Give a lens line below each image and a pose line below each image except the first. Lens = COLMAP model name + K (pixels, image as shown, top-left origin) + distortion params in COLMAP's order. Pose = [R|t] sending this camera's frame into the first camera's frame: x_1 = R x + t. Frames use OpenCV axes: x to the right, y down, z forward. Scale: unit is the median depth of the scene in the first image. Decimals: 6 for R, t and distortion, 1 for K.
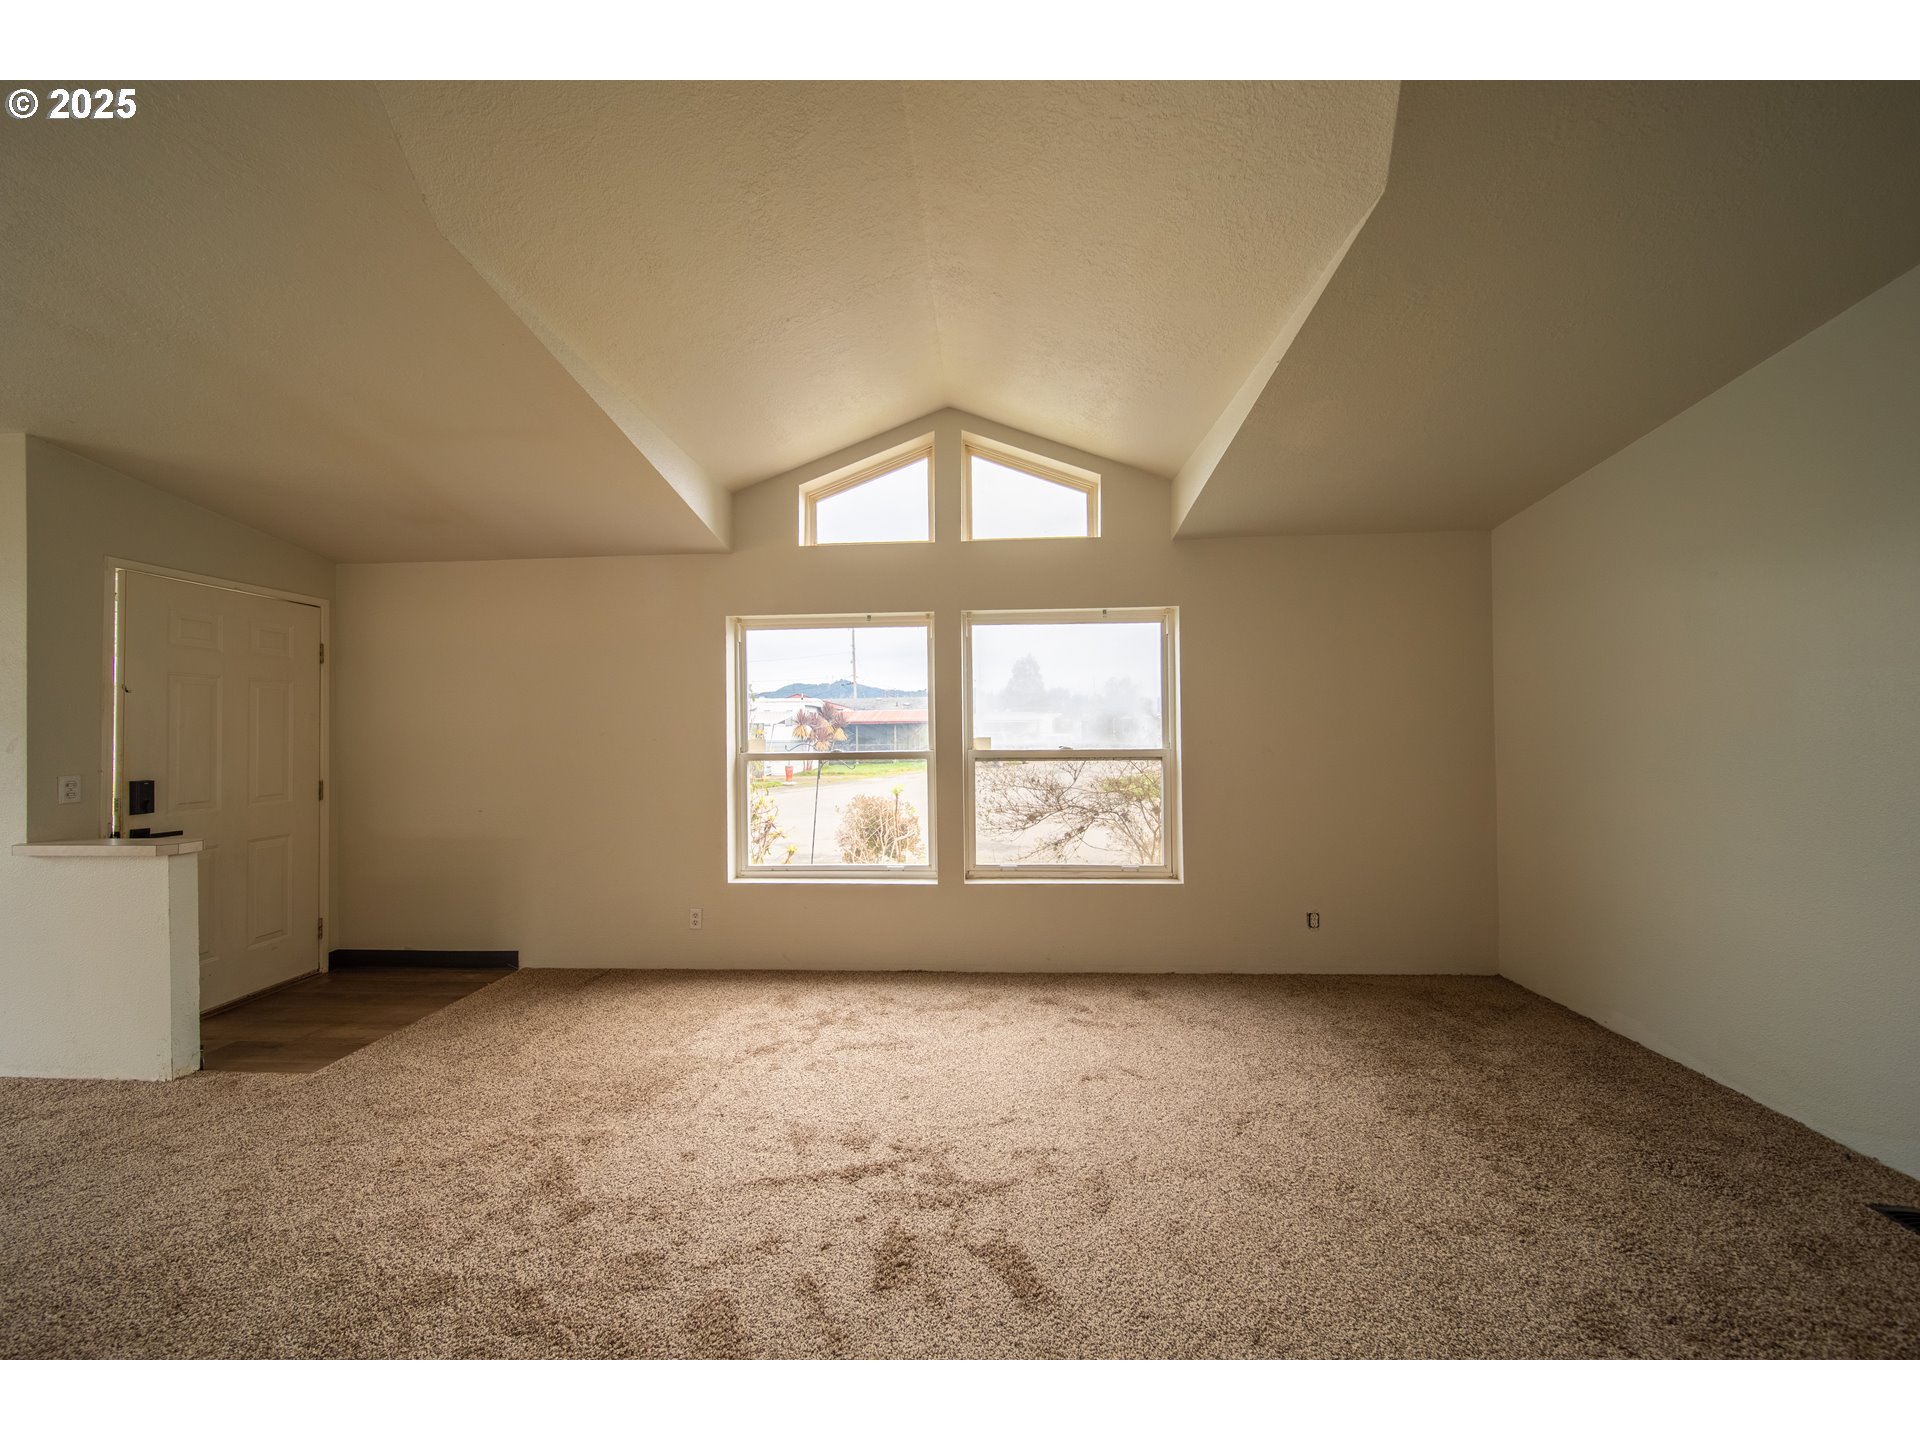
lens RADIAL K [[702.0, 0, 947.6], [0, 702.0, 714.9], [0, 0, 1]] dist [0.000875, 0.000109]
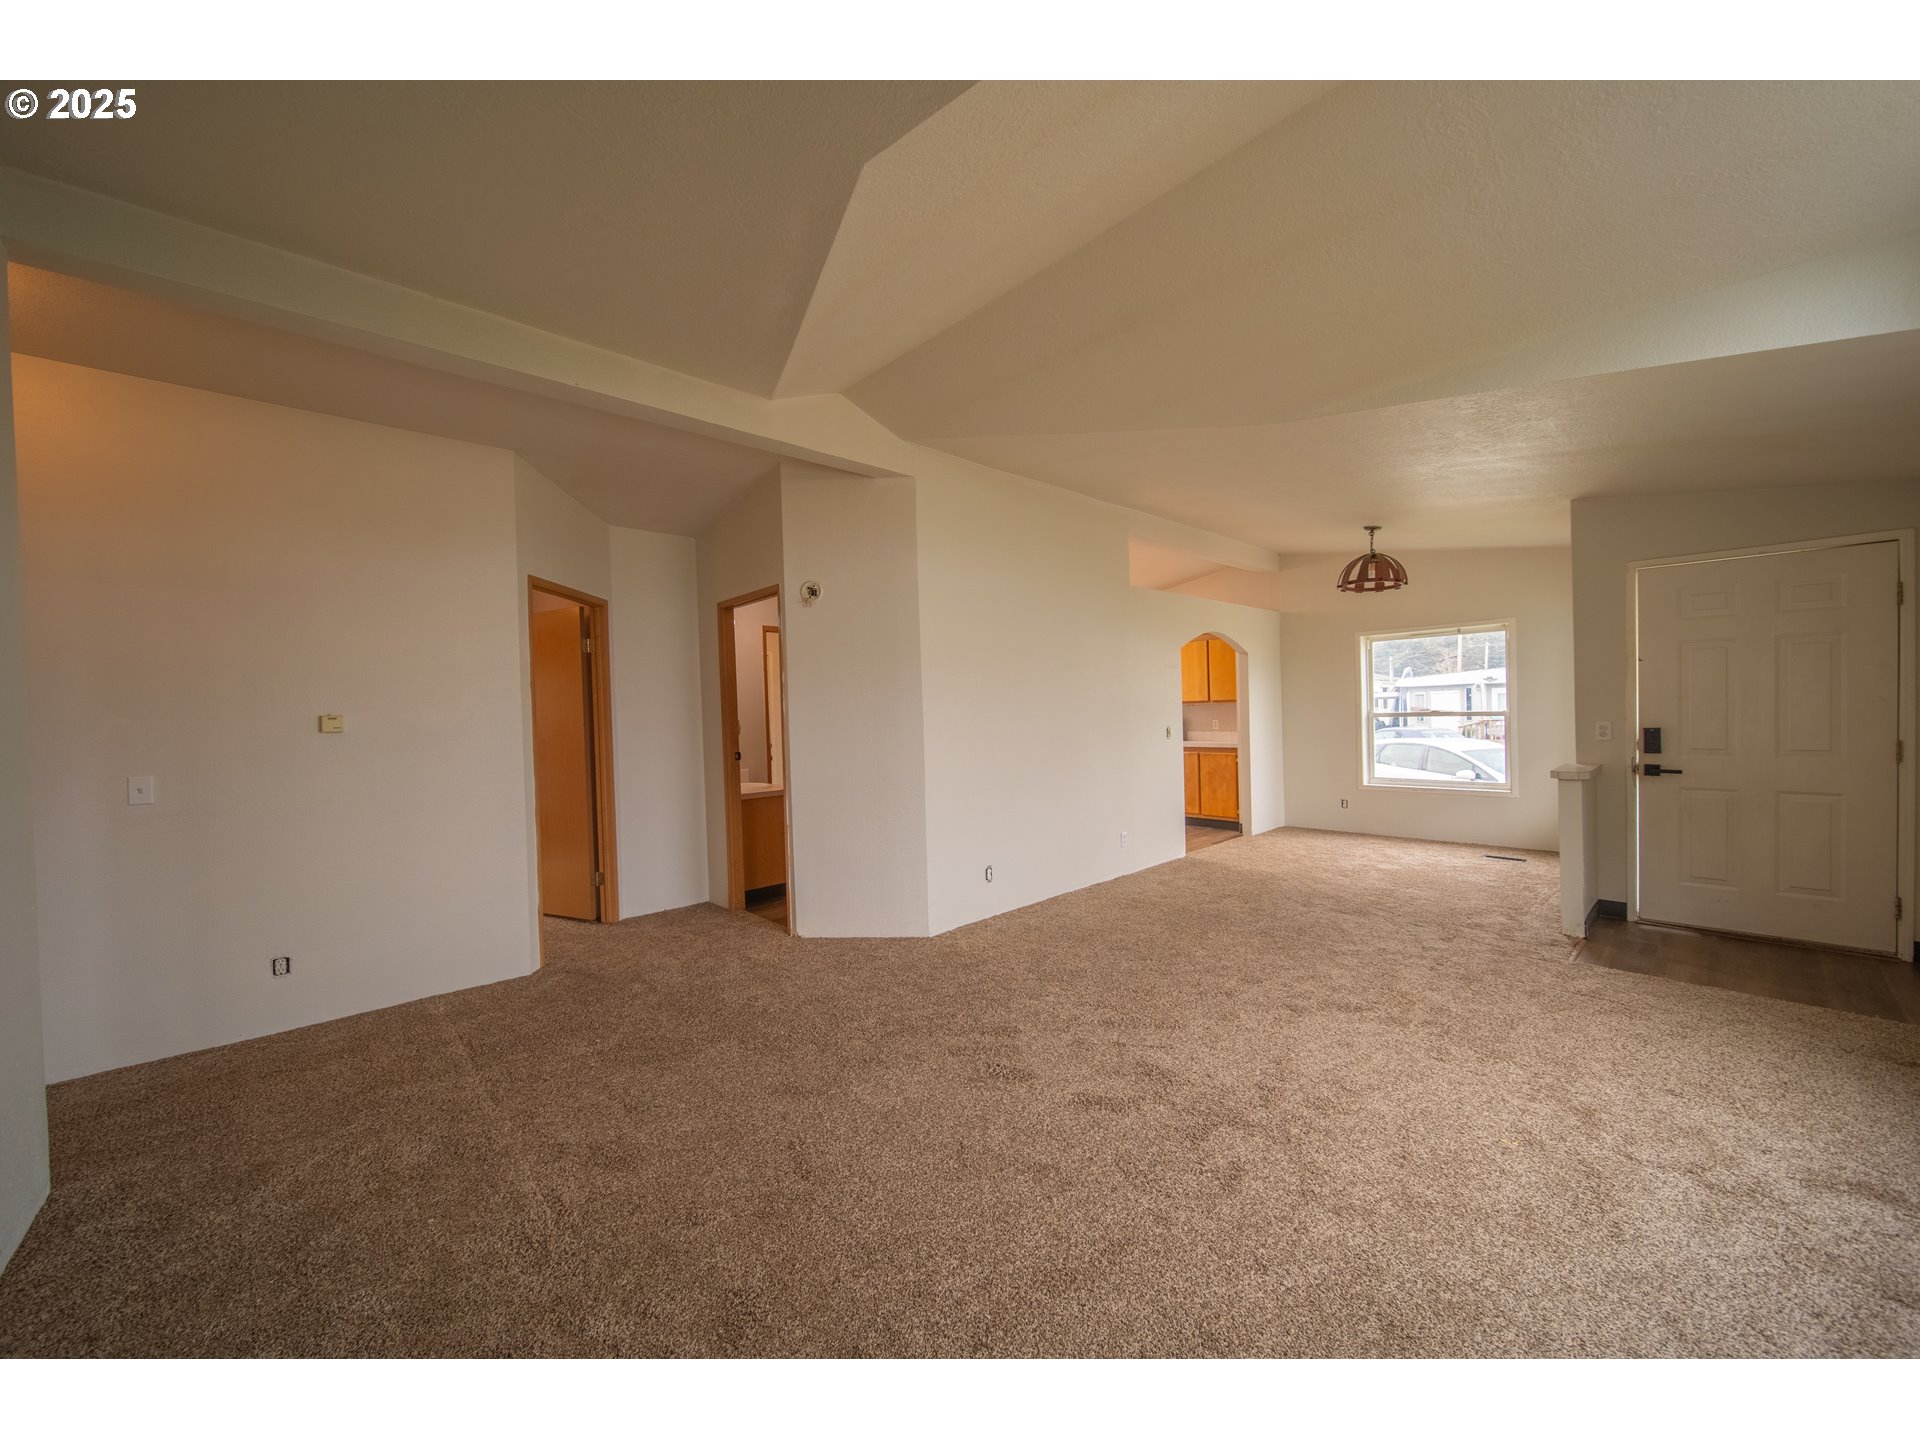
lens RADIAL K [[706.3, 0, 953.5], [0, 706.3, 716.4], [0, 0, 1]] dist [0.000972, 0.000115]
pose [[-0.676488, 0.037526, -0.735497, 0.653203], [0.050660, 0.998706, 0.004360, 0.000635], [0.734709, -0.034311, -0.677514, 0.878015]]
